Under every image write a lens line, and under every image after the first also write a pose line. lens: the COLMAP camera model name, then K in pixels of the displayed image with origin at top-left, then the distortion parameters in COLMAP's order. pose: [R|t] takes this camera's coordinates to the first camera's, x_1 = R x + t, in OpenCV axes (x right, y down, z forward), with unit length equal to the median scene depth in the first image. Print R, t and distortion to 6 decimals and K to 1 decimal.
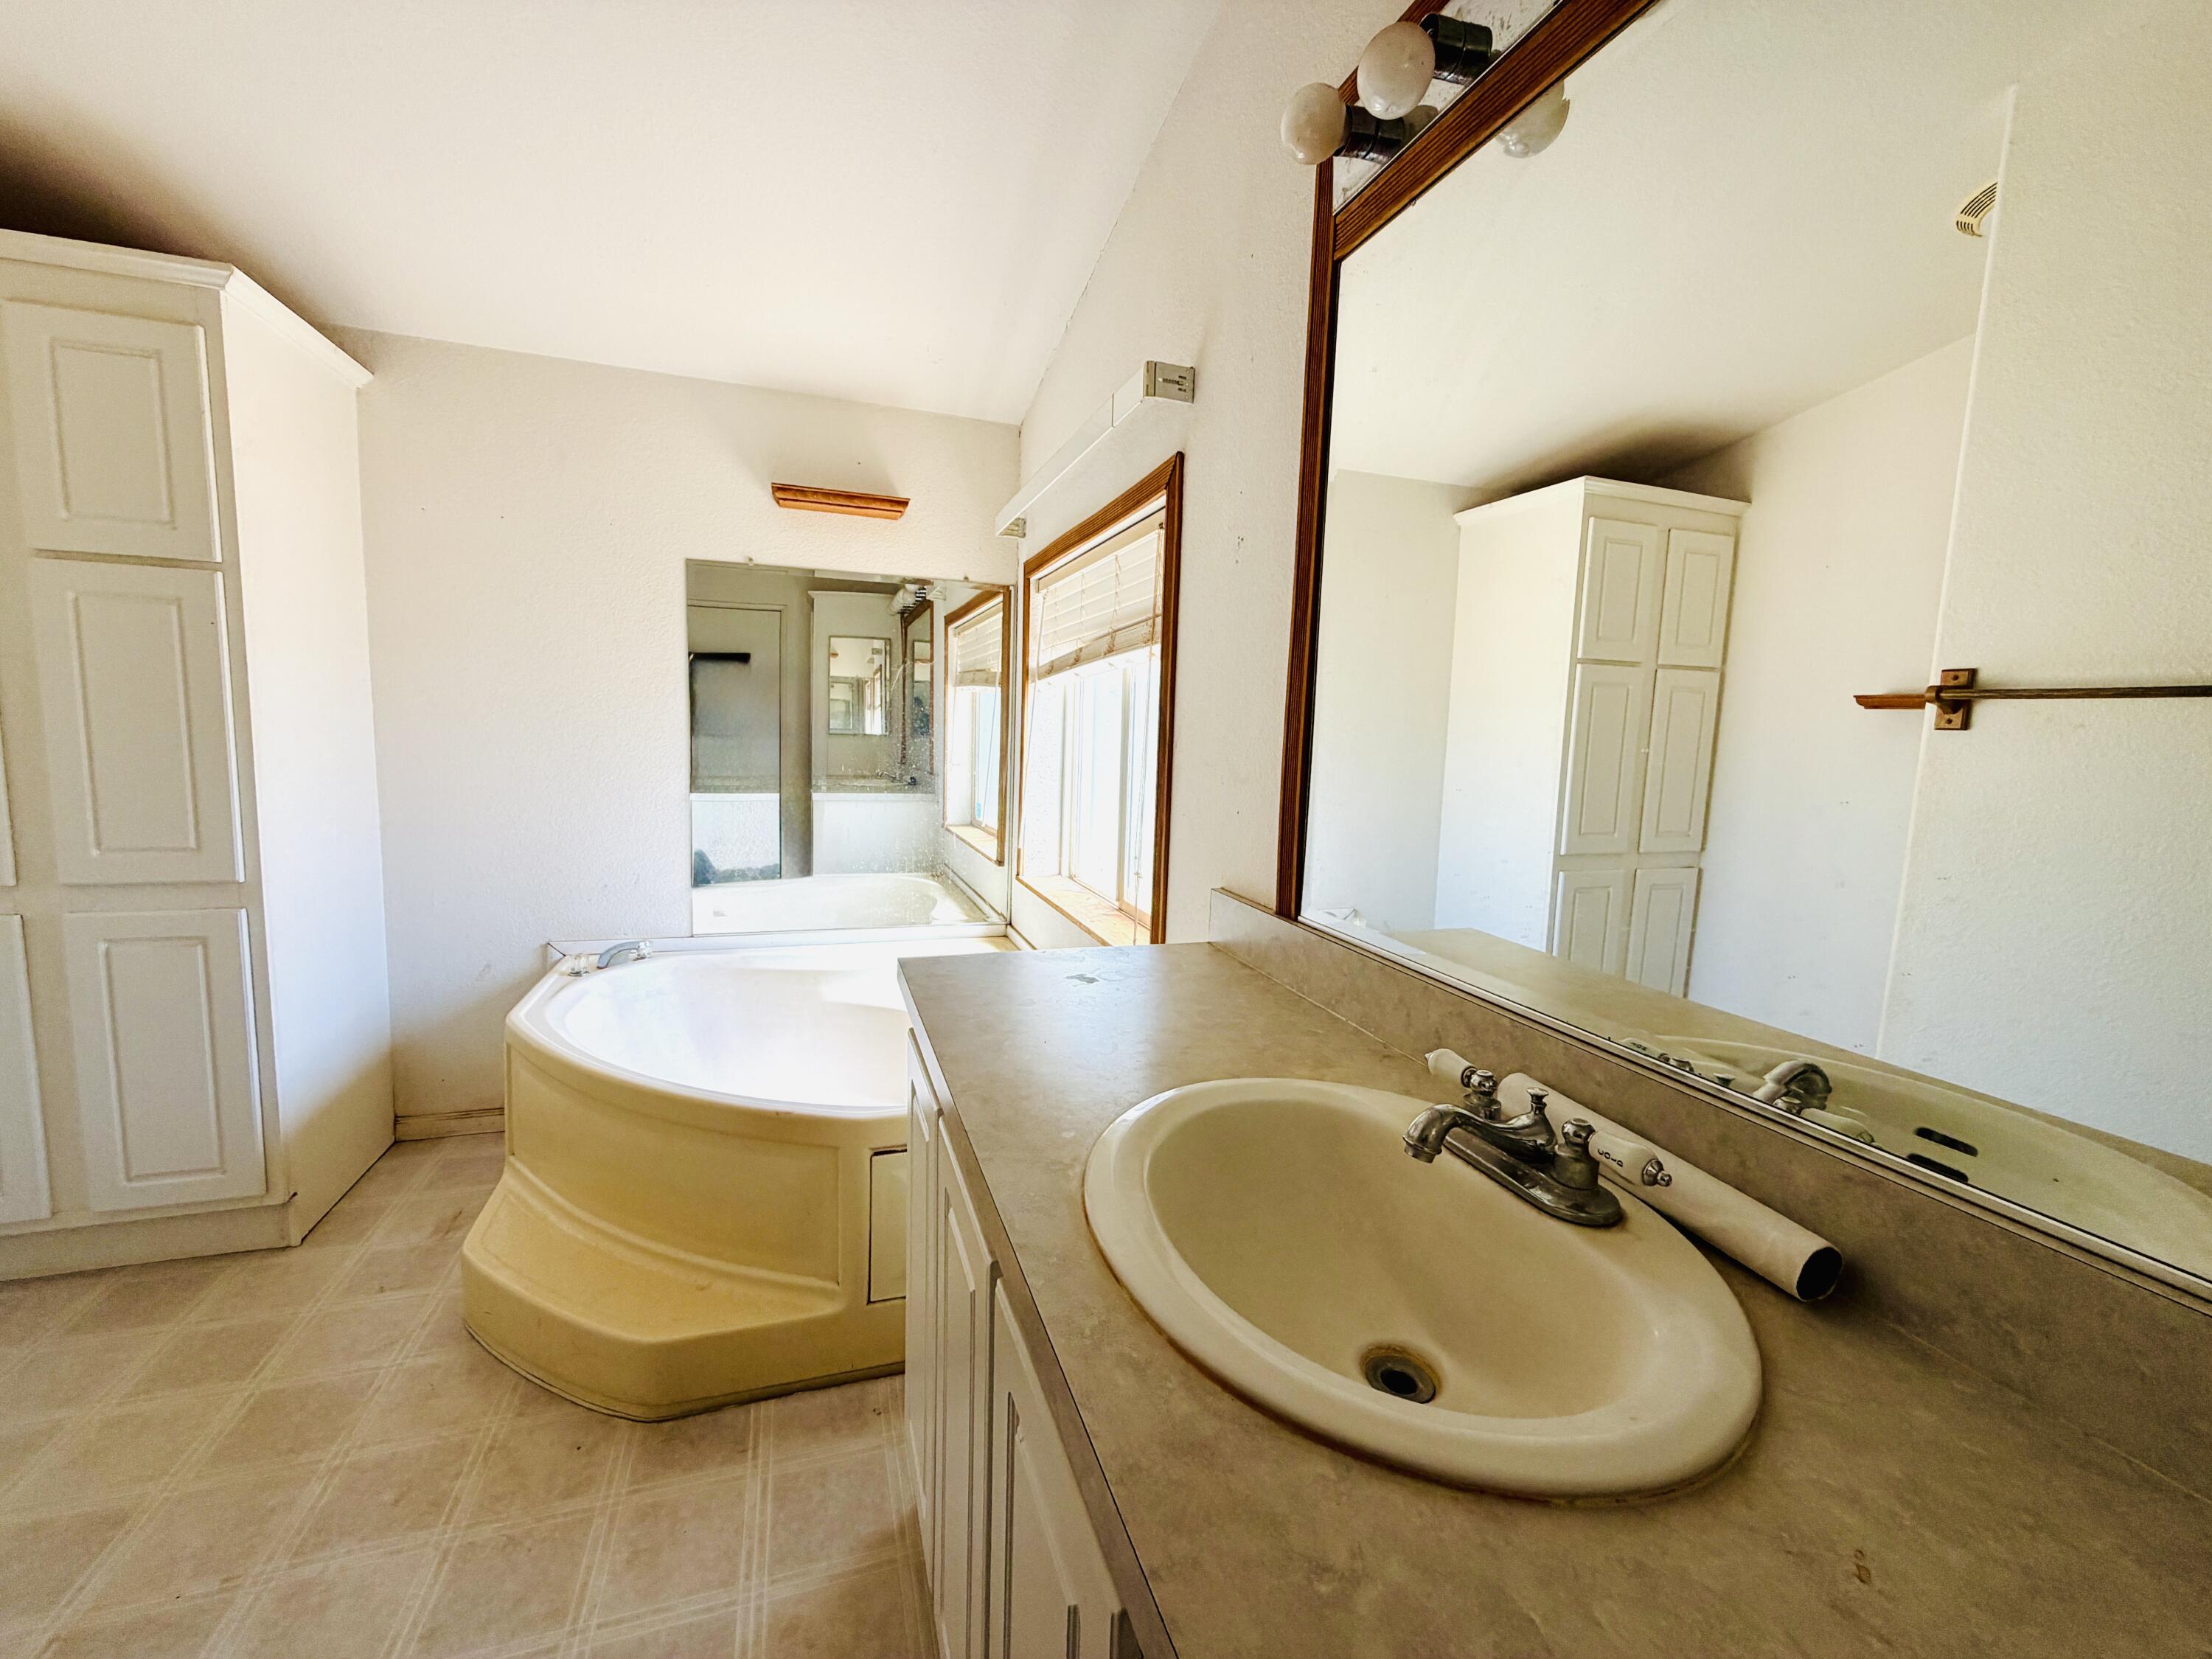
lens RADIAL K [[889.6, 0, 1105.1], [0, 889.6, 827.2], [0, 0, 1]] dist [0.000408, 0.000004]
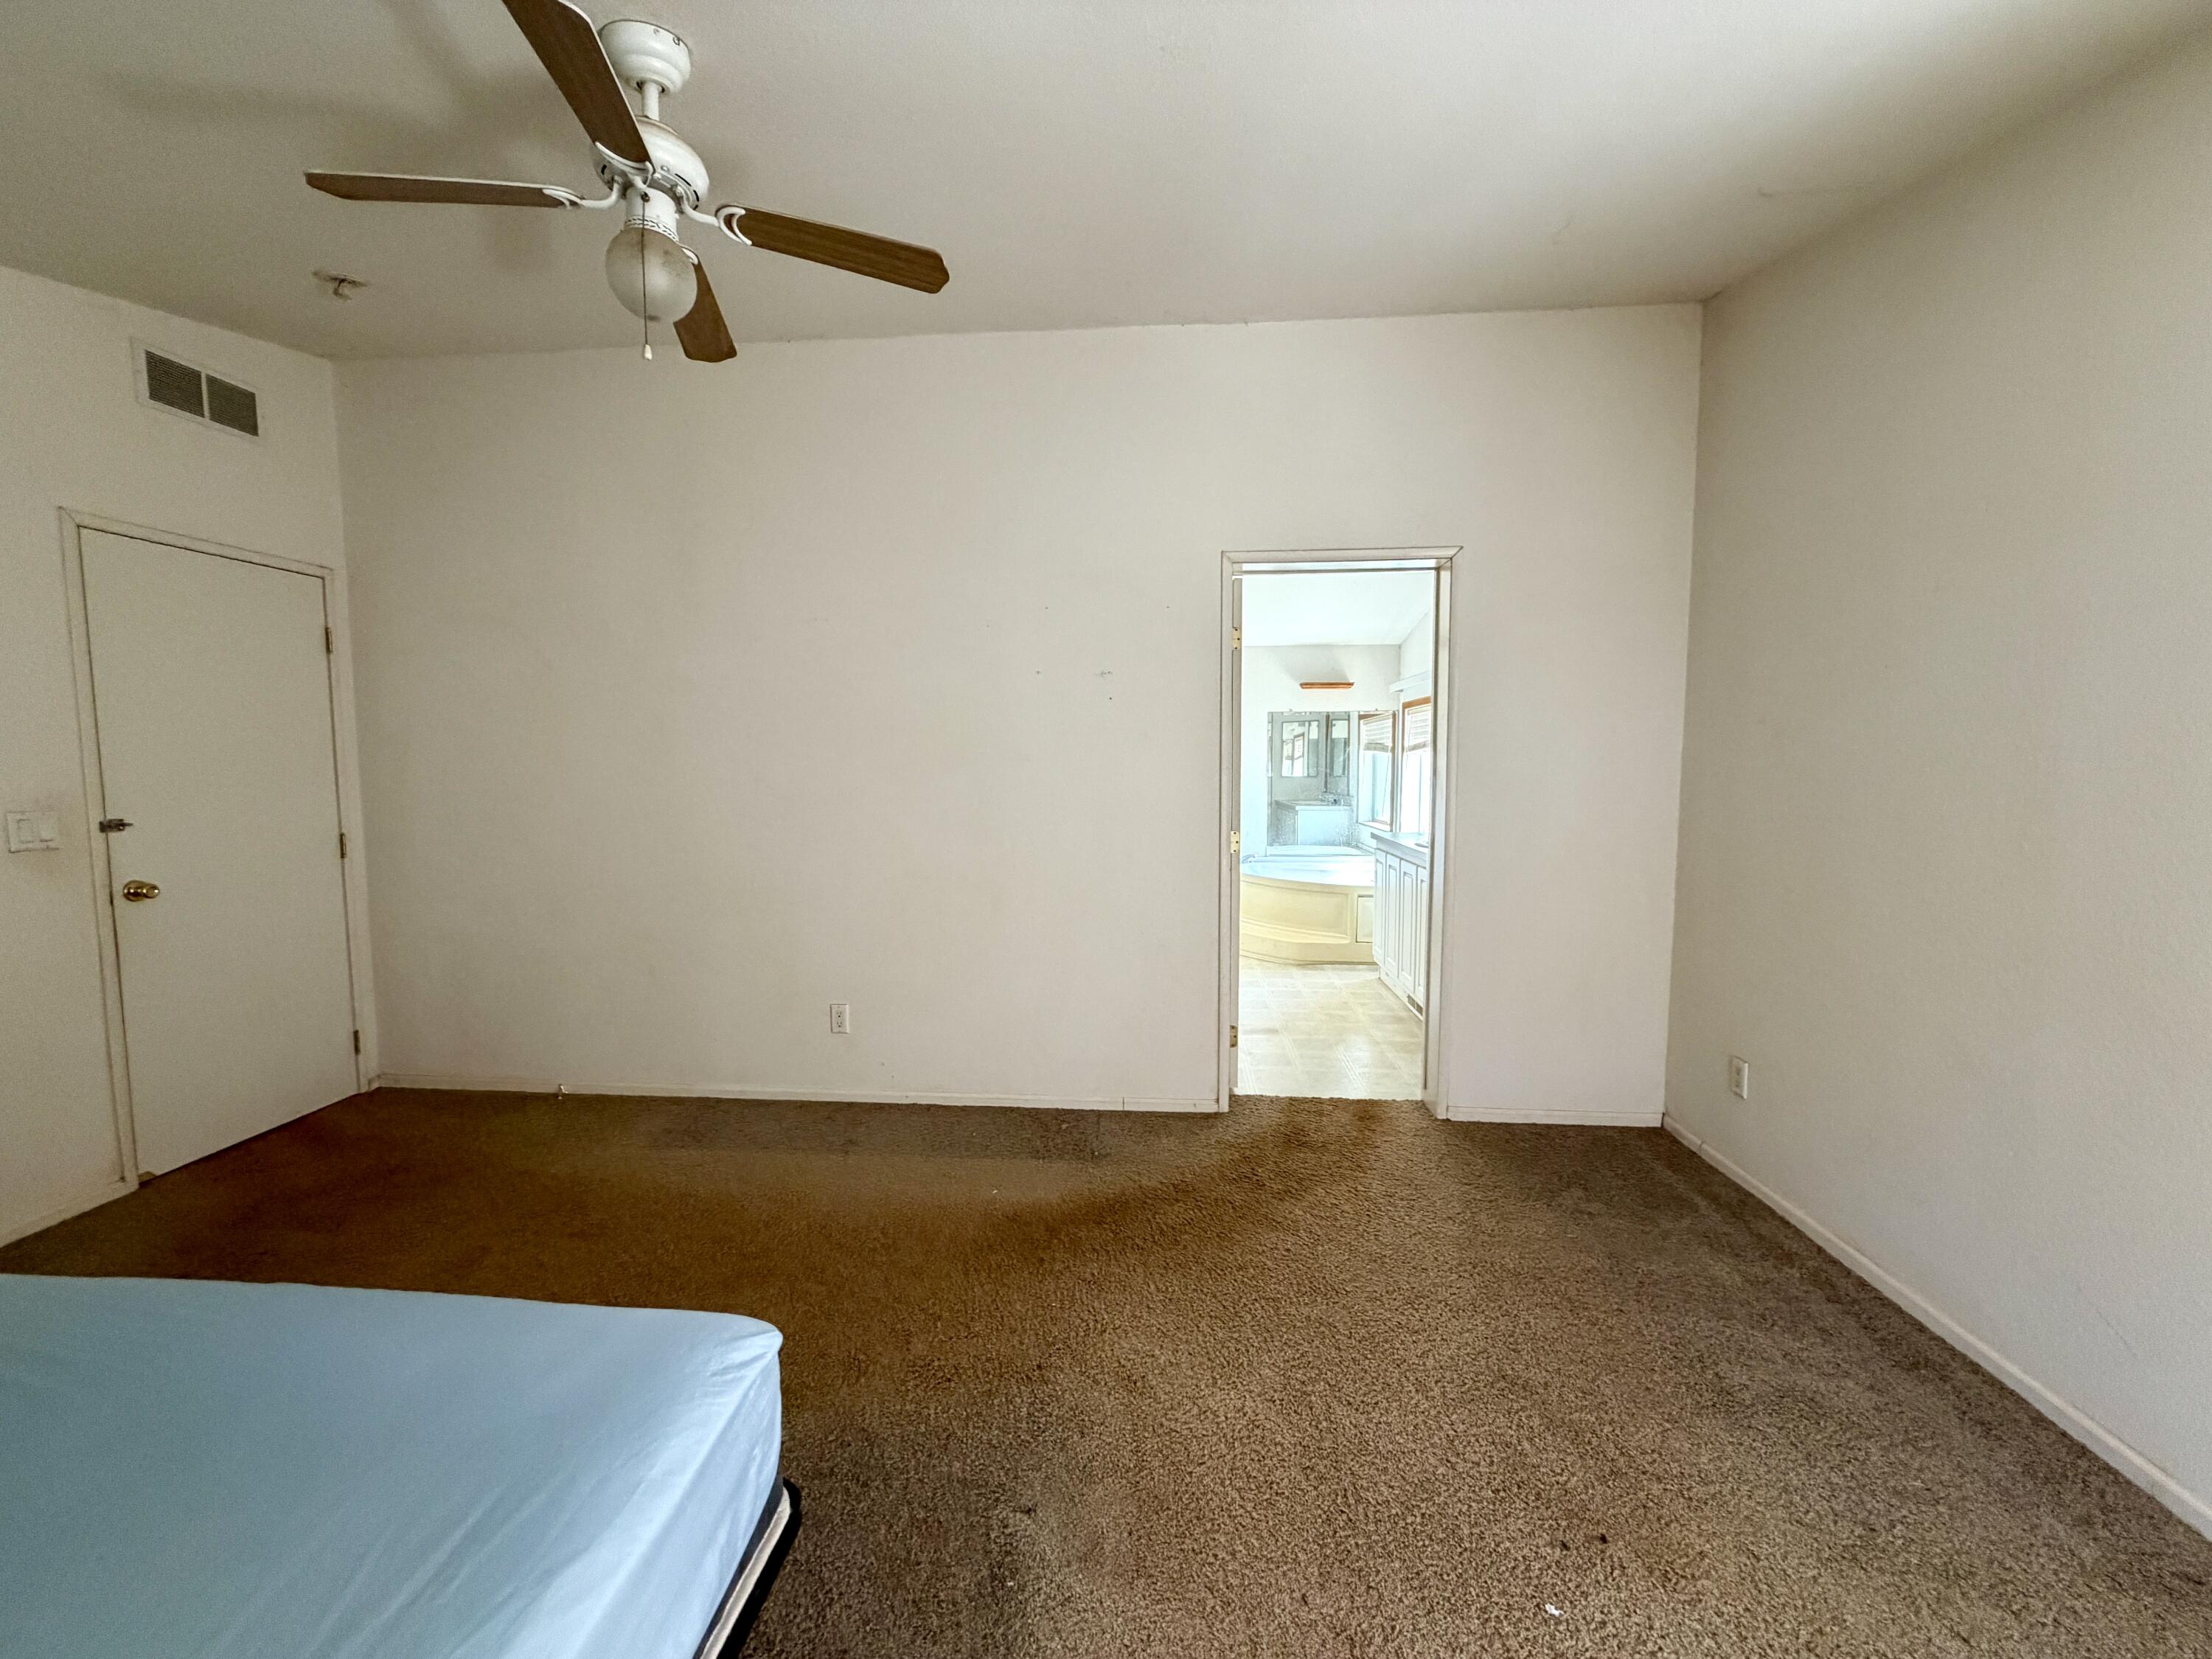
lens RADIAL K [[889.6, 0, 1100.2], [0, 889.6, 831.5], [0, 0, 1]] dist [0.000408, 0.000004]
pose [[0.920772, -0.012754, -0.389893, 0.090234], [-0.004453, 0.999057, -0.043196, 0.158333], [0.390077, 0.041510, 0.919846, -1.483187]]
